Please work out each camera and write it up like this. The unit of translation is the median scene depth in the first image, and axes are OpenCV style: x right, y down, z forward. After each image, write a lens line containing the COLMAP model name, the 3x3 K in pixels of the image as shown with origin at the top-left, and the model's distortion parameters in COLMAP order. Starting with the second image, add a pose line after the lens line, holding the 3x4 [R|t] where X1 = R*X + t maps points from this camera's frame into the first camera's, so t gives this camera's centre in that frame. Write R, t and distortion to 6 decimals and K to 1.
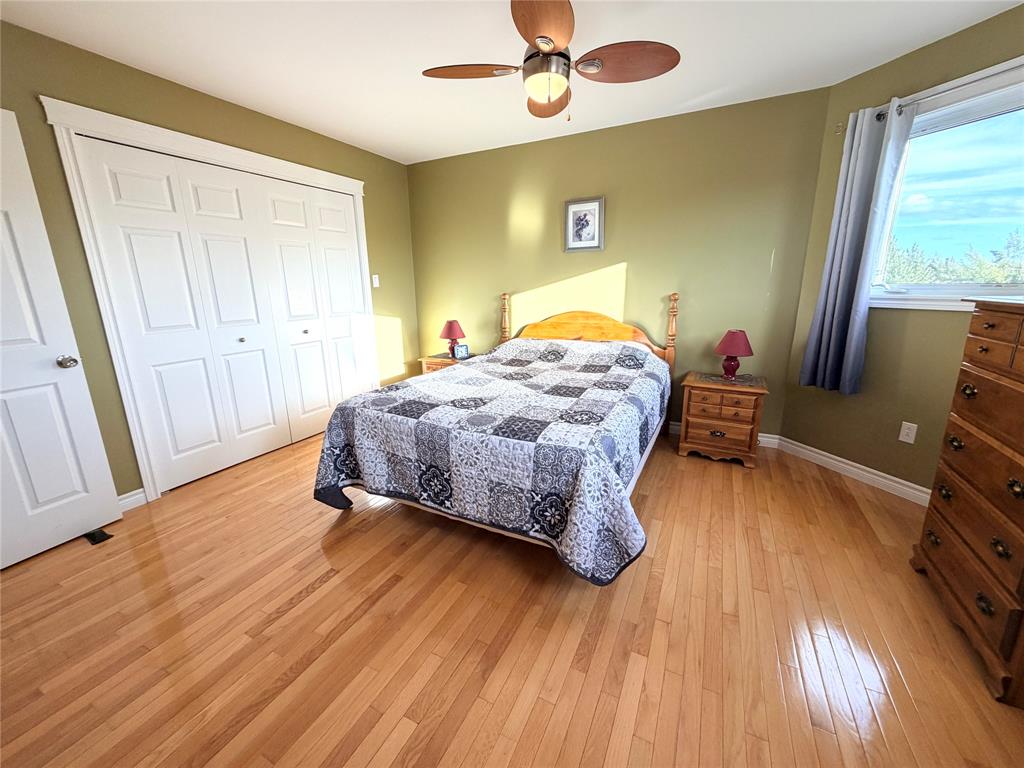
lens RADIAL K [[407.6, 0, 514.8], [0, 407.6, 384.0], [0, 0, 1]] dist [0.001222, 0.000322]
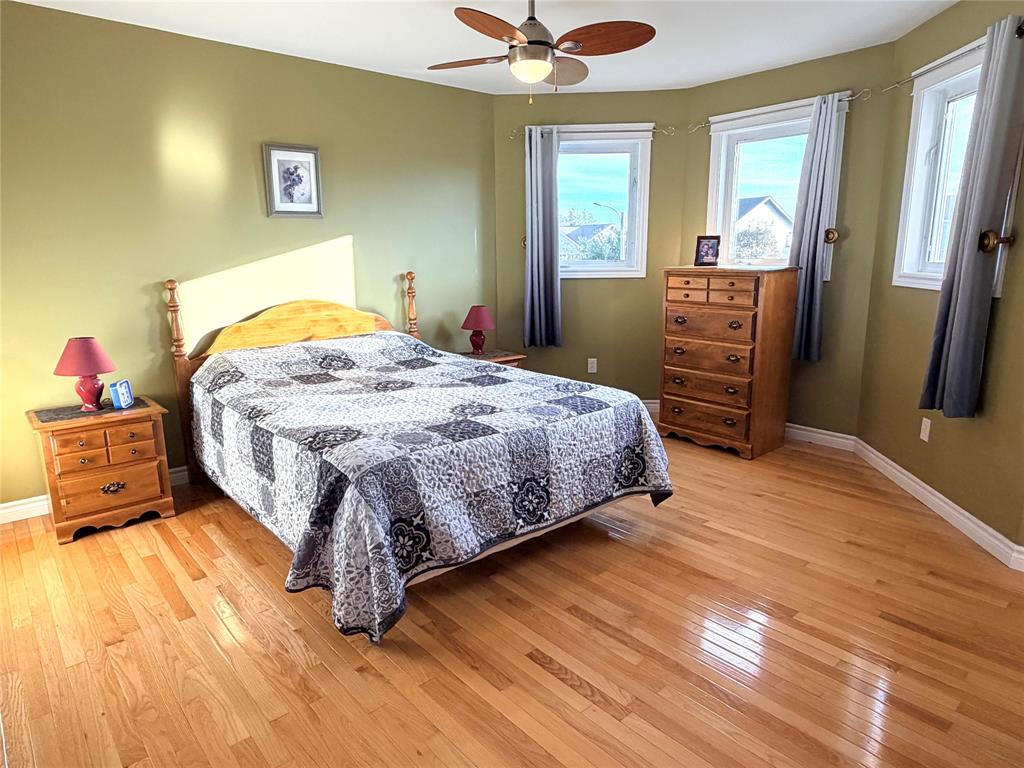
lens RADIAL K [[624.3, 0, 511.8], [0, 624.3, 383.4], [0, 0, 1]] dist [0.000665, -0.000453]
pose [[0.375235, -0.184771, 0.908327, -1.244164], [0.227231, 0.968367, 0.103114, -0.119006], [-0.898646, 0.167708, 0.405350, 0.450253]]
